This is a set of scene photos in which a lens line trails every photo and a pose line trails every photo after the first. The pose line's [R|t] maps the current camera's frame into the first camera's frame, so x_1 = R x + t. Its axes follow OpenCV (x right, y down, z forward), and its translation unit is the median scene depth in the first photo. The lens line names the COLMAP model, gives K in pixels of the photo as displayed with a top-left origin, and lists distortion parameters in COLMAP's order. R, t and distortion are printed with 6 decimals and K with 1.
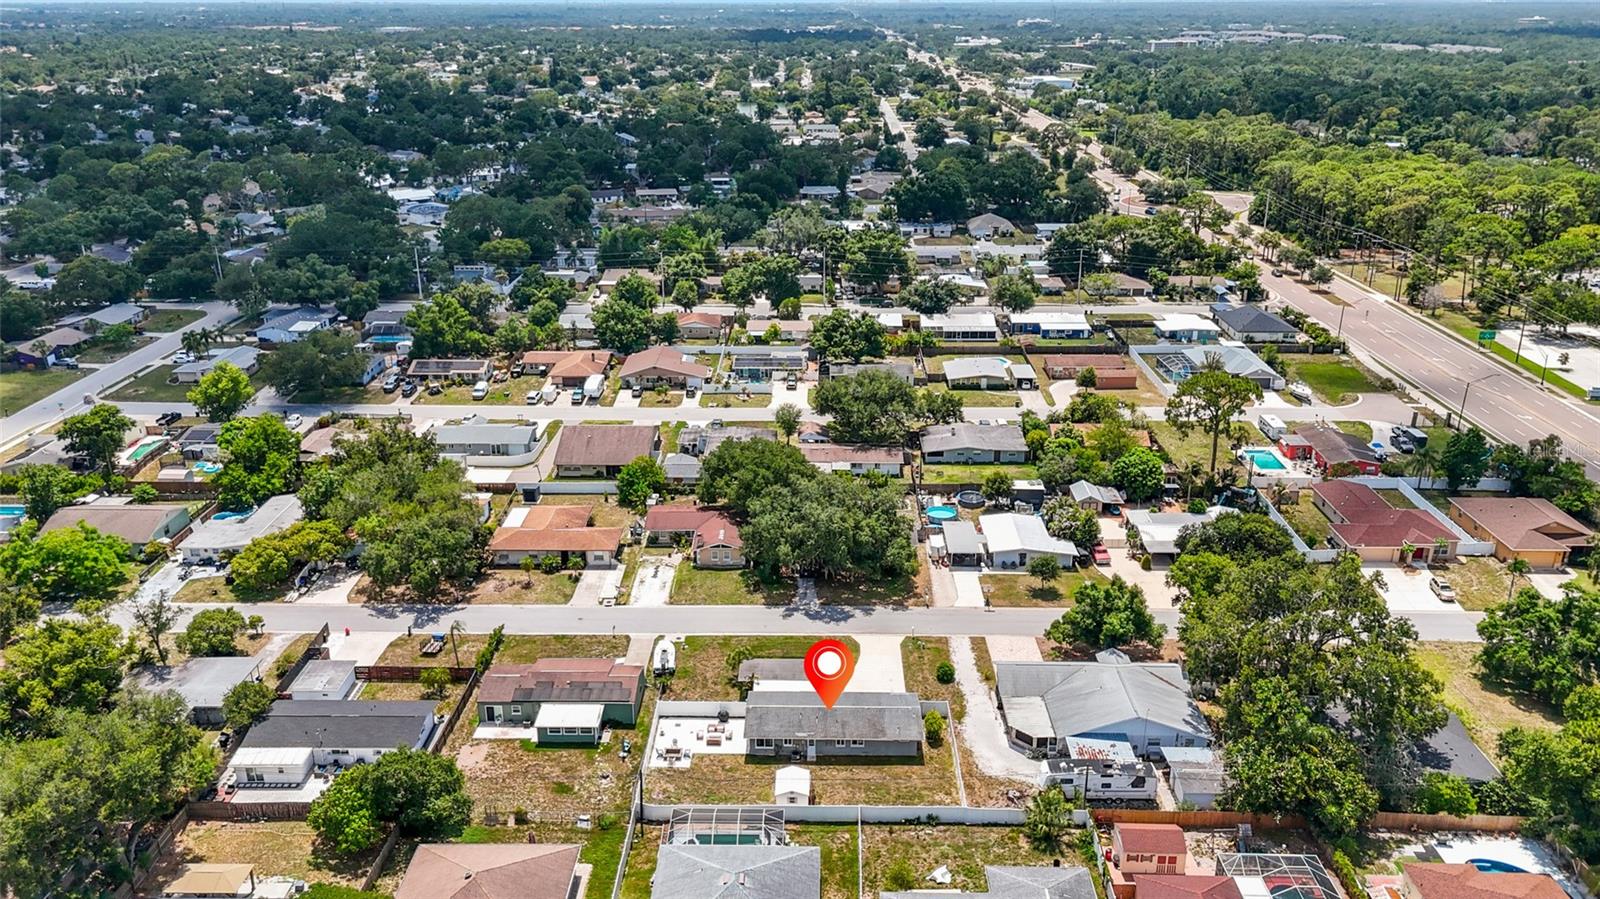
lens RADIAL K [[1185.4, 0, 795.6], [0, 1185.4, 456.1], [0, 0, 1]] dist [0.100541, -0.153646]
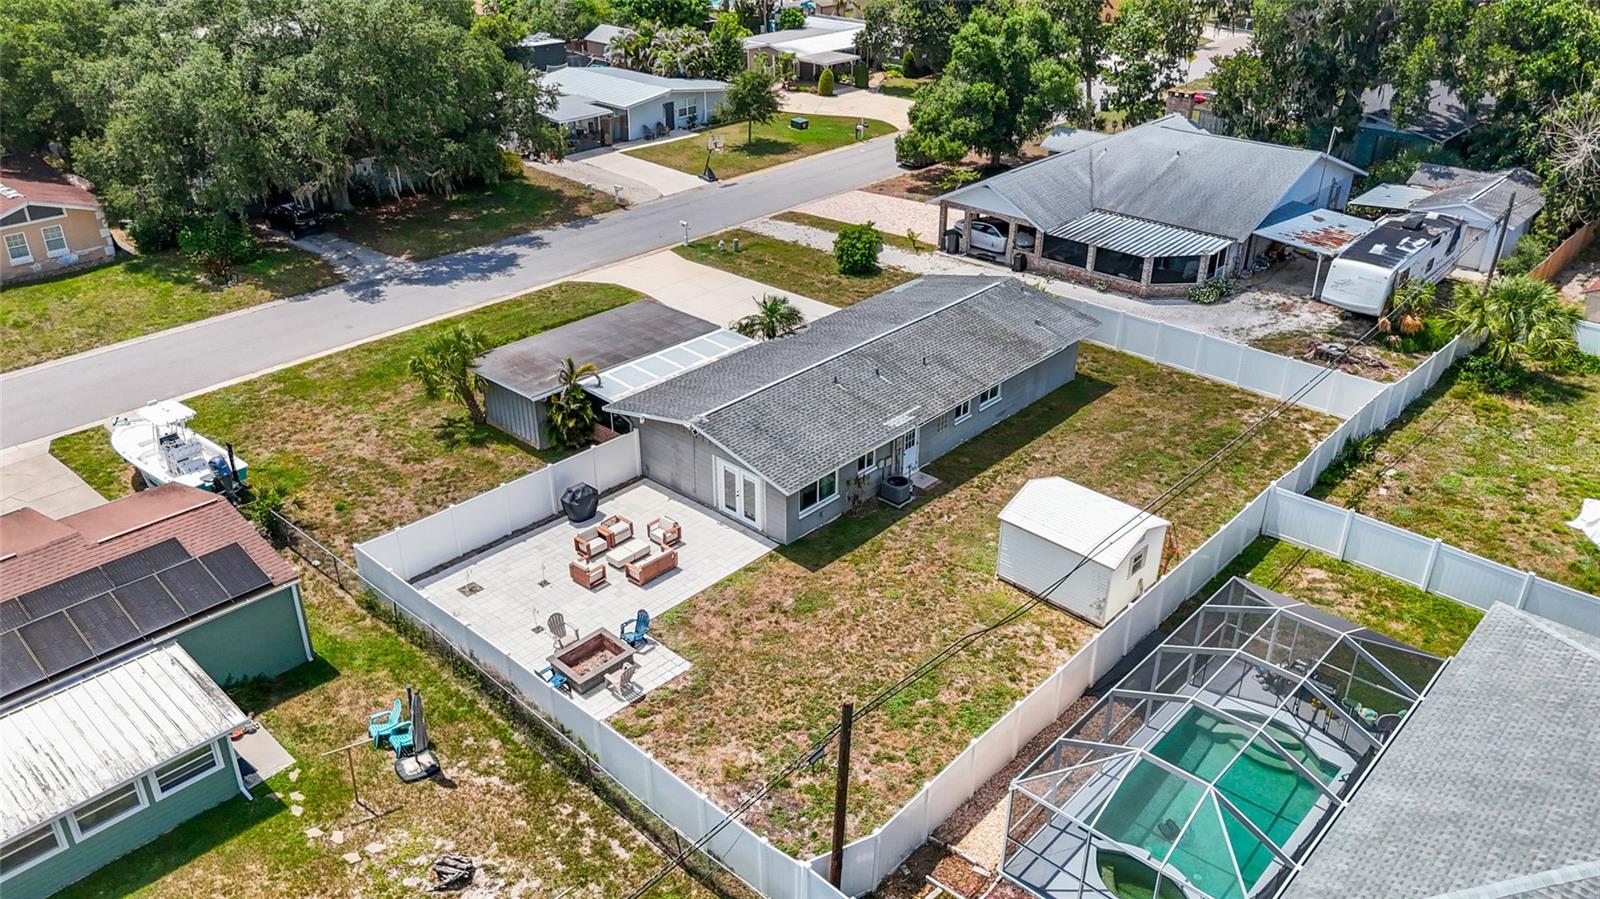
lens RADIAL K [[1176.6, 0, 800.0], [0, 1176.6, 449.5], [0, 0, 1]] dist [0.046899, -0.060645]
pose [[0.658894, -0.344067, 0.668937, -0.195031], [0.256192, 0.938743, 0.230496, 0.133990], [-0.707266, 0.019504, 0.706679, 0.664316]]
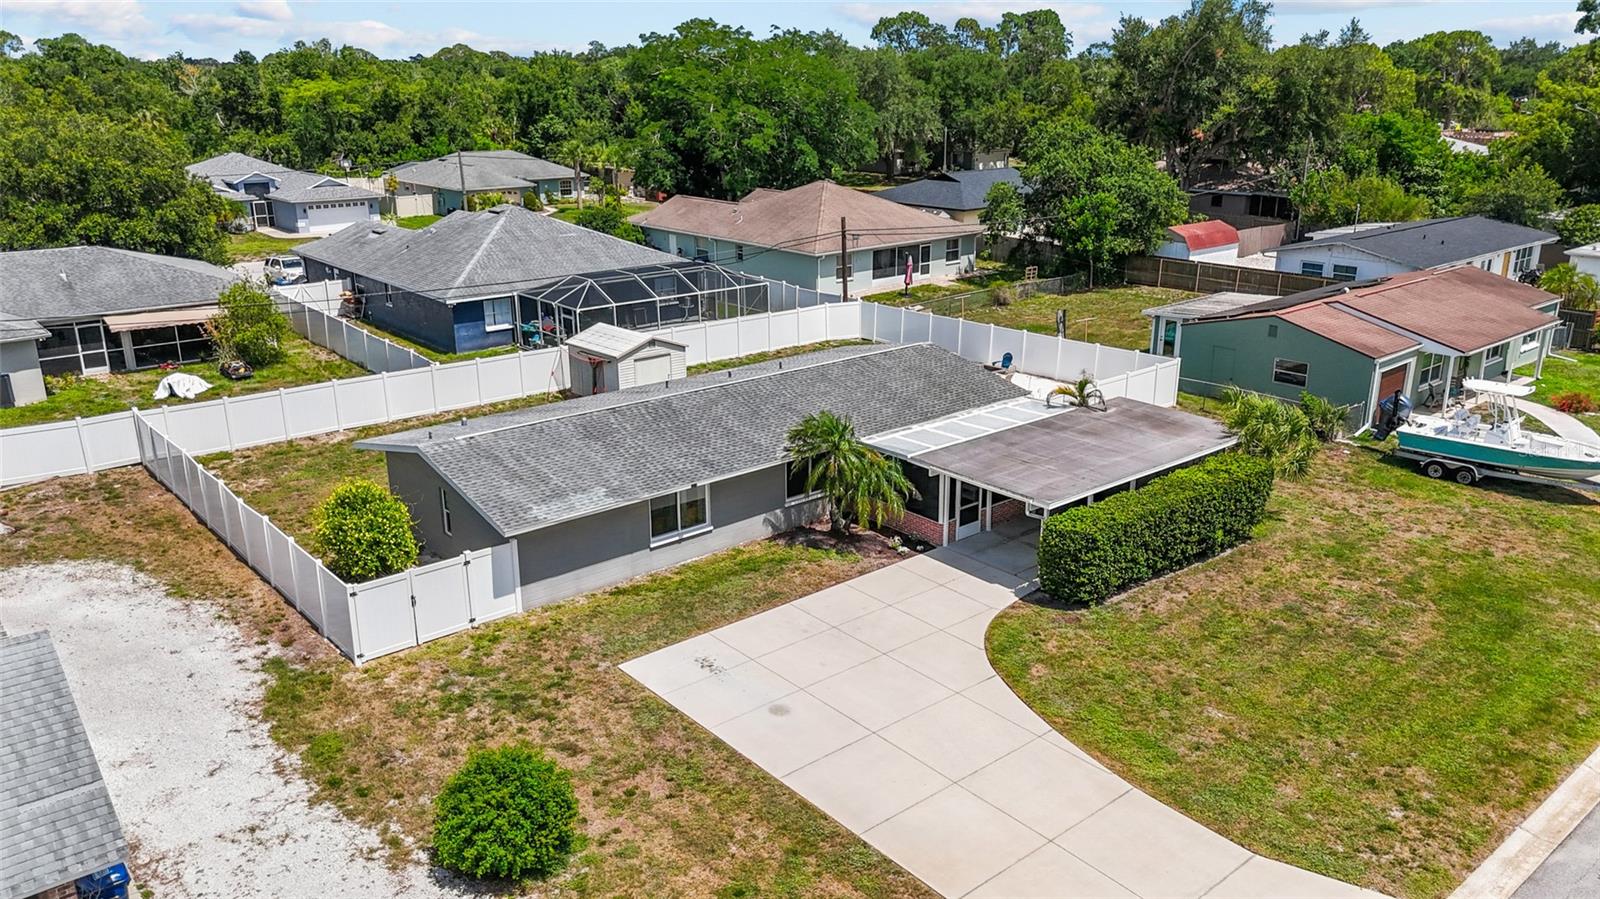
lens RADIAL K [[1185.4, 0, 795.6], [0, 1185.4, 456.1], [0, 0, 1]] dist [0.100541, -0.153646]
pose [[-0.745019, 0.217704, -0.630517, 0.169727], [-0.222259, 0.810208, 0.542369, 0.058640], [0.628926, 0.544213, -0.555234, 1.013338]]
